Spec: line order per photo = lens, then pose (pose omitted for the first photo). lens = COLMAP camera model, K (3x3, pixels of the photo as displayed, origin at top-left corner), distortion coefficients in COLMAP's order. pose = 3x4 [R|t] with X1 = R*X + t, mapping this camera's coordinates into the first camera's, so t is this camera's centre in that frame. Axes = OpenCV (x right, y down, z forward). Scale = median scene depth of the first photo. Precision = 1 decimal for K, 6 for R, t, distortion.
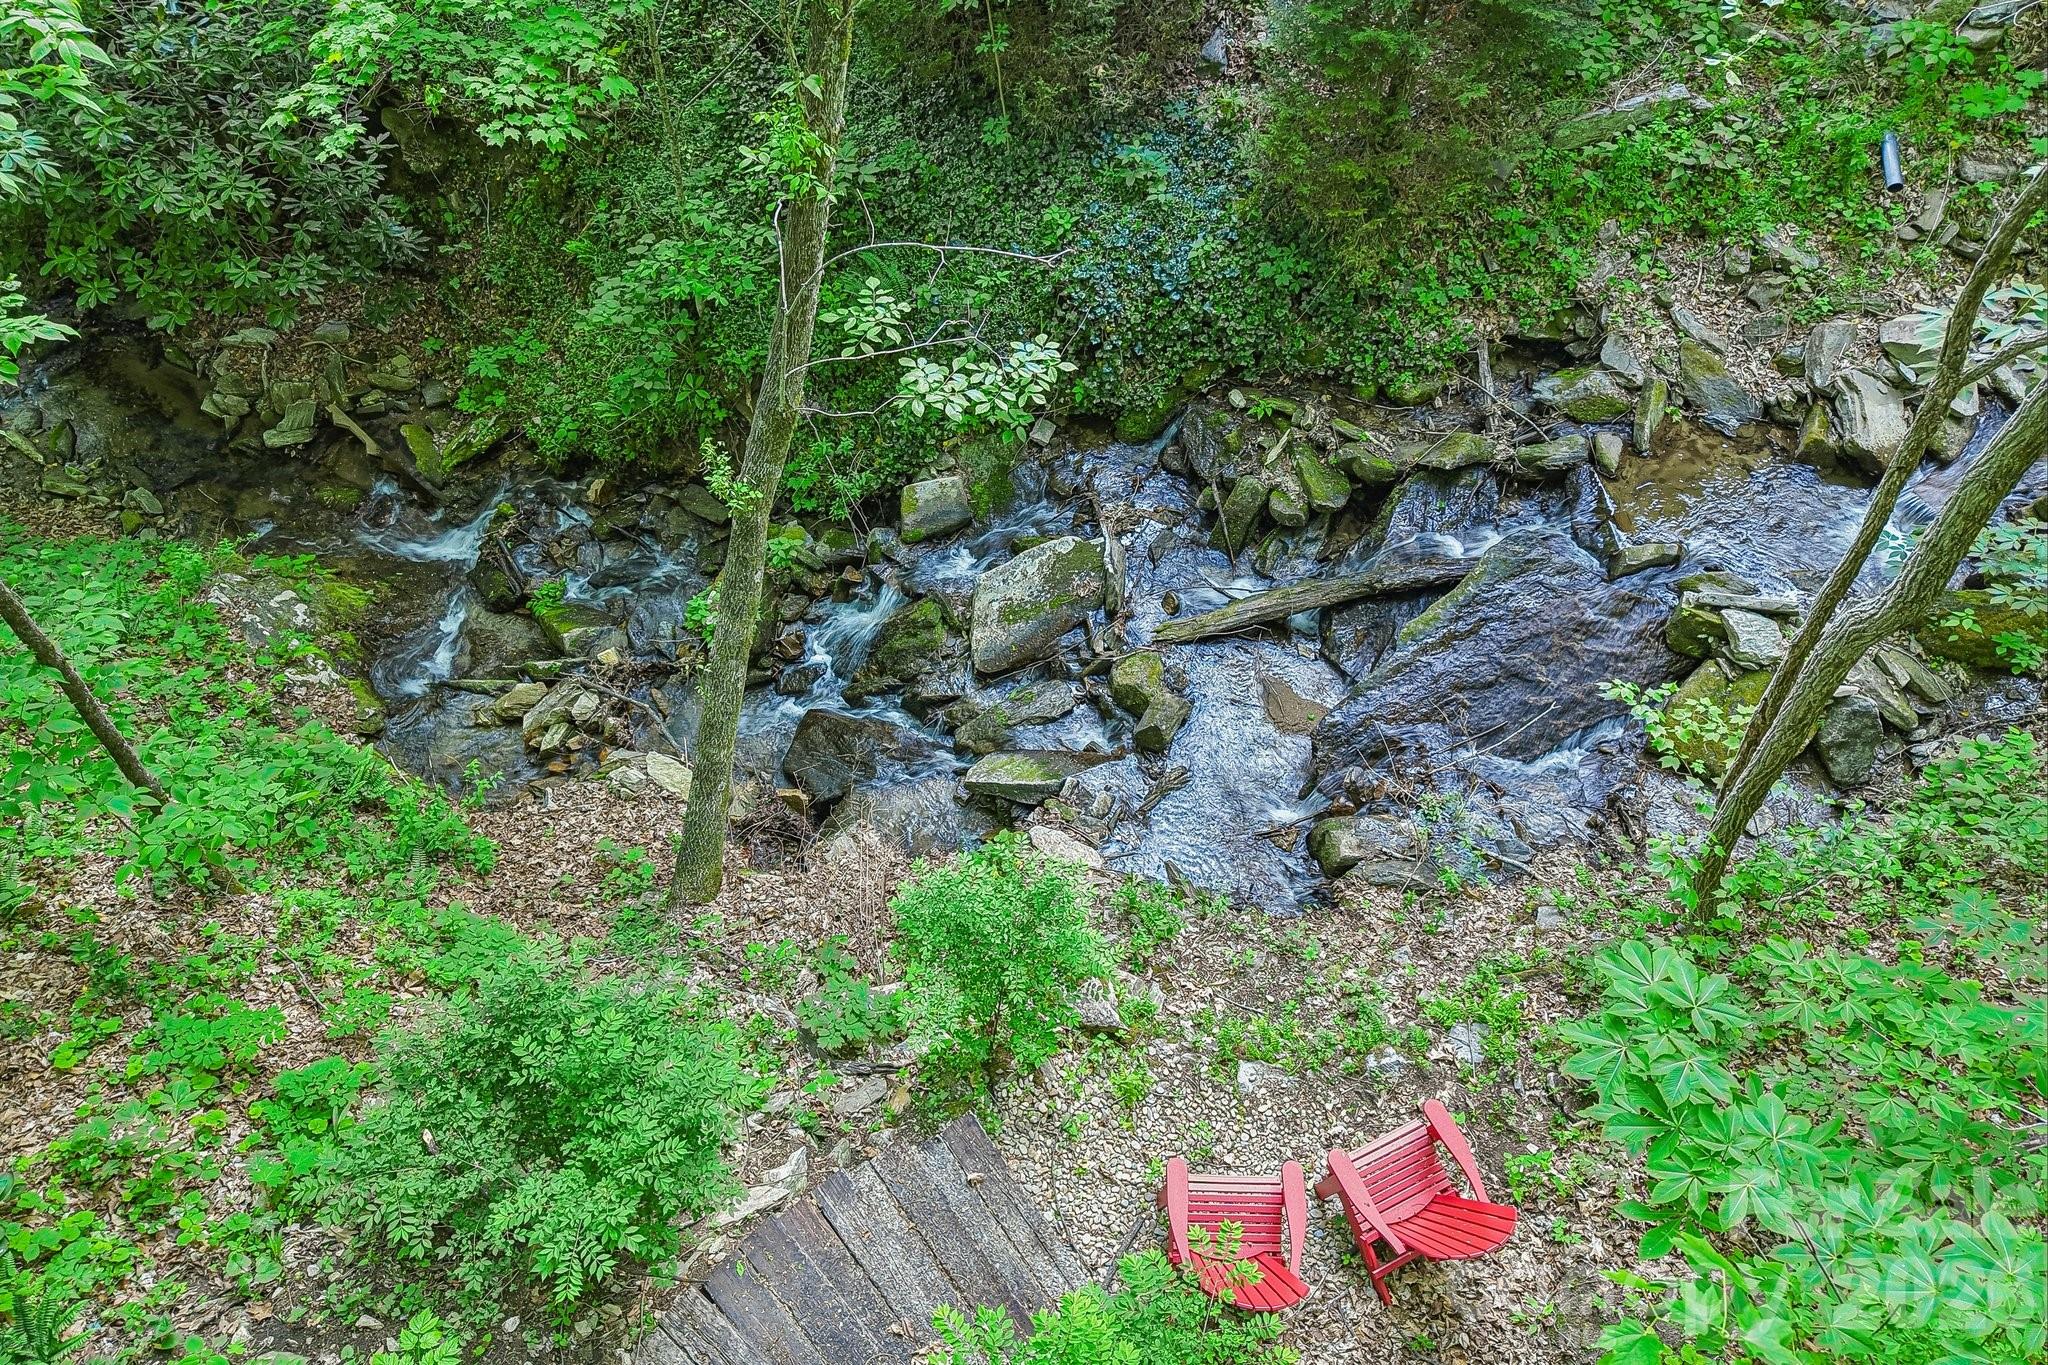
lens RADIAL K [[1395.3, 0, 1028.0], [0, 1395.3, 672.3], [0, 0, 1]] dist [0.025271, -0.025271]
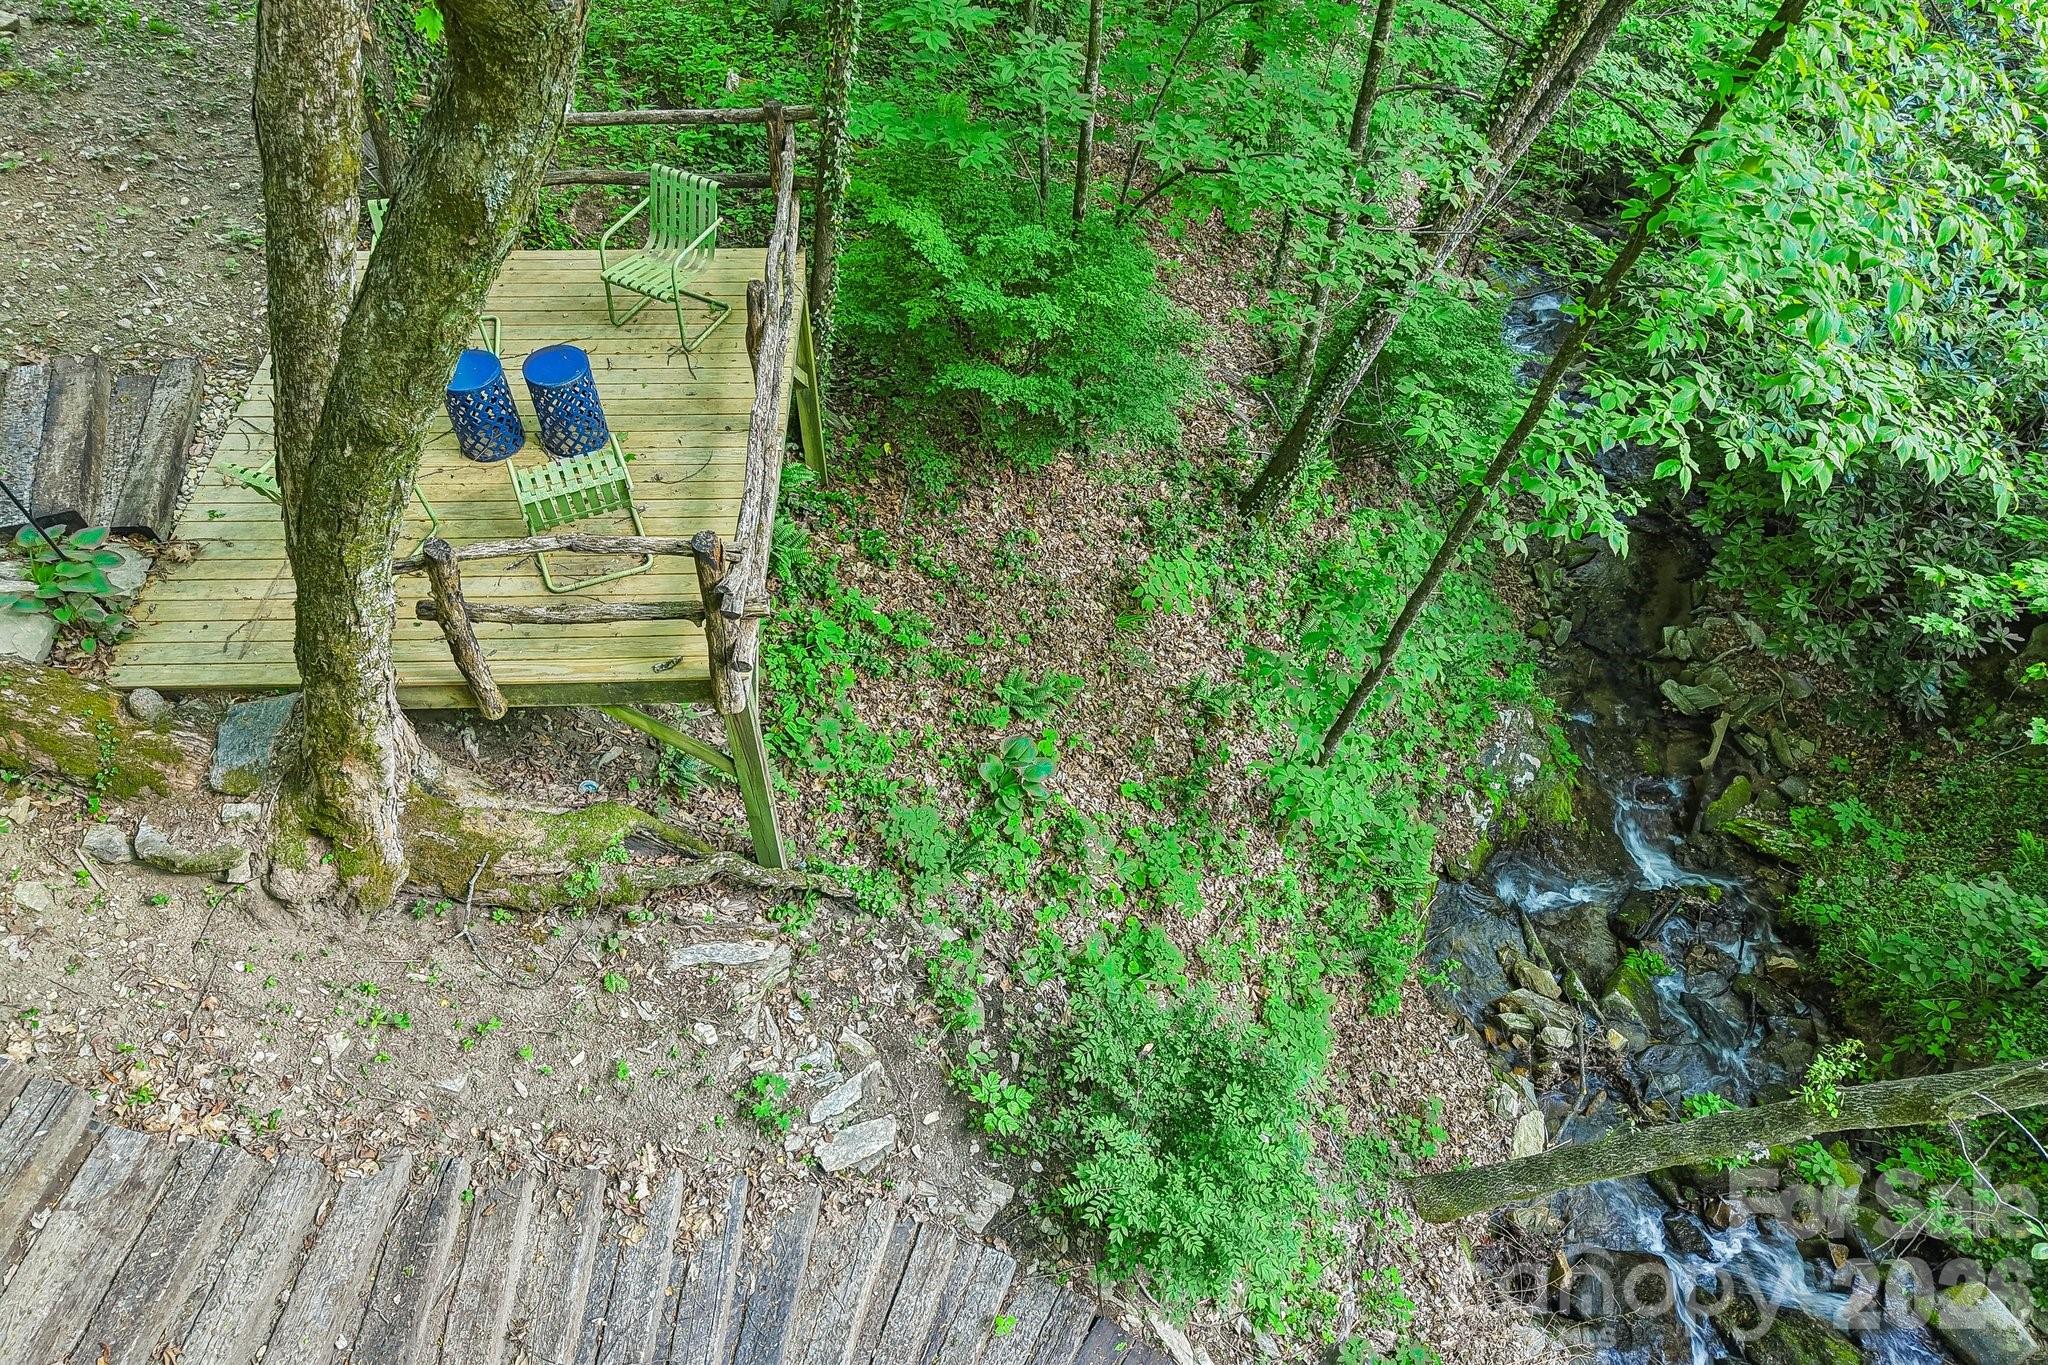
lens RADIAL K [[1395.3, 0, 1018.4], [0, 1395.3, 676.4], [0, 0, 1]] dist [0.025271, -0.025271]
pose [[0.209591, 0.753479, -0.623170, 0.048050], [-0.852825, 0.452619, 0.260433, -0.028960], [0.478289, 0.476871, 0.737451, -0.086365]]
